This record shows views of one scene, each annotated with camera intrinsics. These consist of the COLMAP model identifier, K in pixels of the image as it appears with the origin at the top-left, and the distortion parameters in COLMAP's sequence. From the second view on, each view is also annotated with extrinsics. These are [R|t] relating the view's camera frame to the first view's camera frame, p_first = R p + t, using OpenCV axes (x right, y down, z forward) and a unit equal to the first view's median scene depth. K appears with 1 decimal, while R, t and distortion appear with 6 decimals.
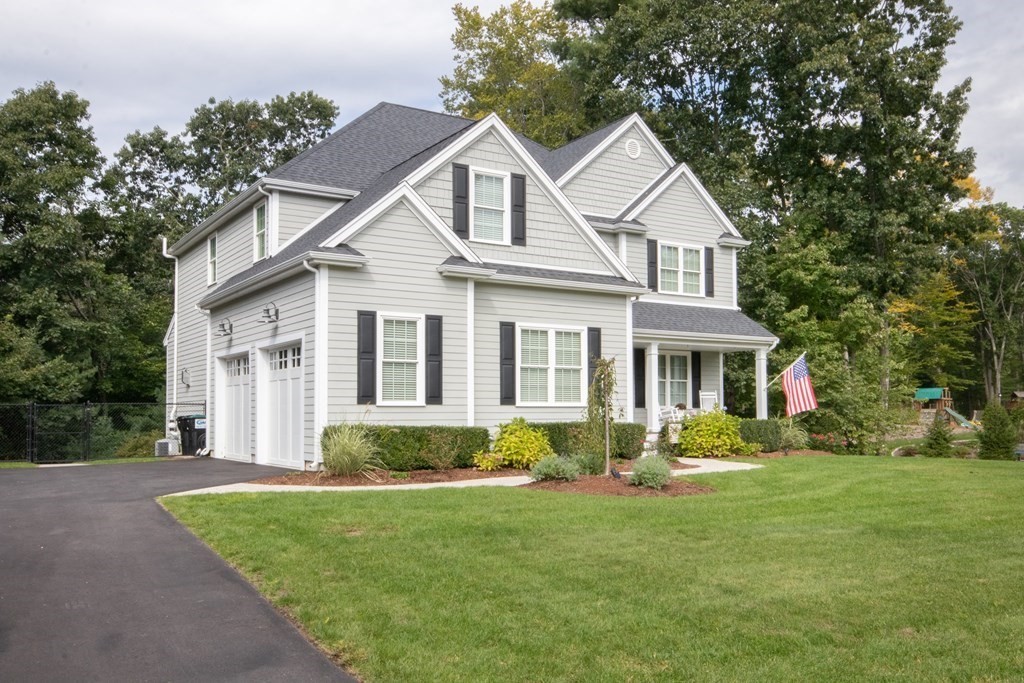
lens RADIAL K [[897.0, 0, 512.8], [0, 897.0, 349.6], [0, 0, 1]] dist [0.000411, 0.001092]
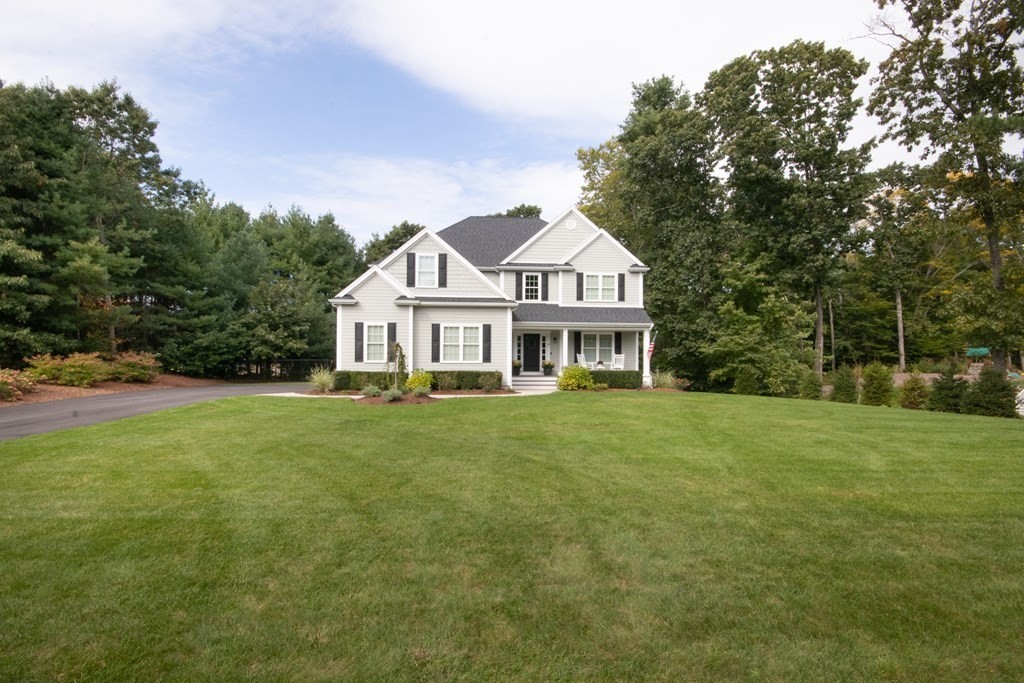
lens RADIAL K [[480.3, 0, 512.0], [0, 480.3, 352.3], [0, 0, 1]] dist [-0.024766, 0.000070]
pose [[0.877170, -0.005719, -0.480146, 0.686397], [0.028945, 0.998740, 0.040984, -0.004258], [0.479307, -0.049848, 0.876231, 0.073068]]
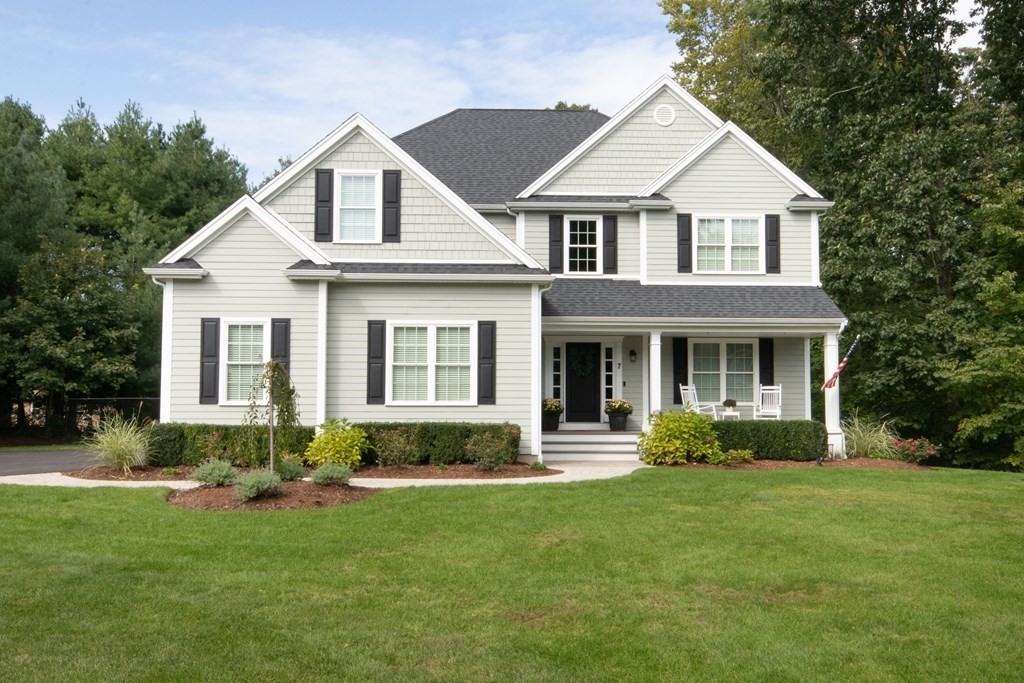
lens RADIAL K [[851.0, 0, 508.5], [0, 851.0, 342.8], [0, 0, 1]] dist [0.003045, -0.002258]
pose [[0.857193, -0.031075, -0.514058, 0.586446], [0.033087, 0.999439, -0.005244, 0.003615], [0.513932, -0.012514, 0.857740, 0.257701]]
